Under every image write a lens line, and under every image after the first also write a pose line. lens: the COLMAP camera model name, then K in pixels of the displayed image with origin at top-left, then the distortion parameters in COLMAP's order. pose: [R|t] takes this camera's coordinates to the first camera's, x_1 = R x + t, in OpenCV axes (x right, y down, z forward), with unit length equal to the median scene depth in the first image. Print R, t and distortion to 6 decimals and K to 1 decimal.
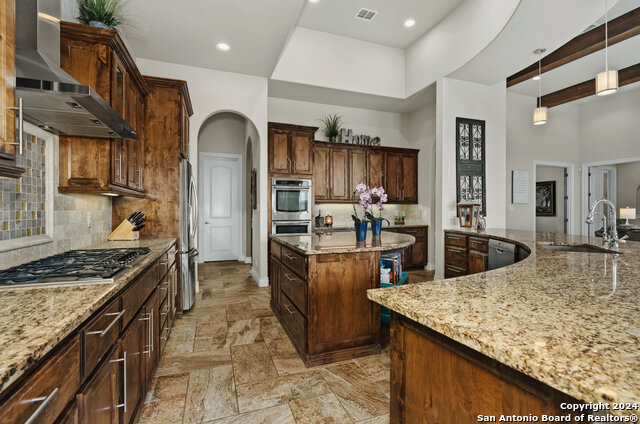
lens RADIAL K [[294.6, 0, 321.9], [0, 294.6, 210.0], [0, 0, 1]] dist [-0.009989, 0.001686]
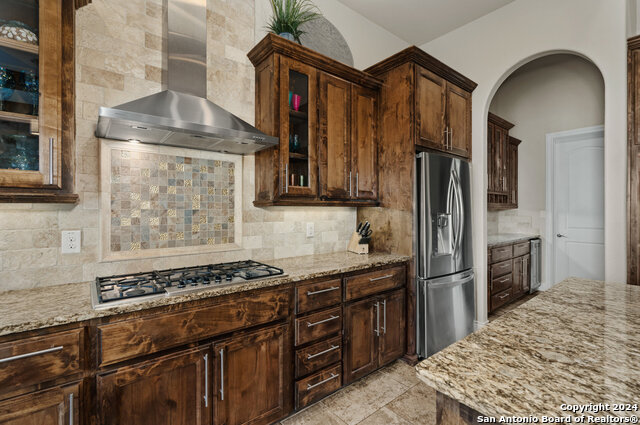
lens RADIAL K [[294.6, 0, 318.8], [0, 294.6, 211.1], [0, 0, 1]] dist [-0.009989, 0.001686]
pose [[0.319276, -0.001238, -0.947661, 0.104766], [-0.000711, 0.999999, -0.001546, -0.016588], [0.947662, 0.001168, 0.319275, 0.365955]]
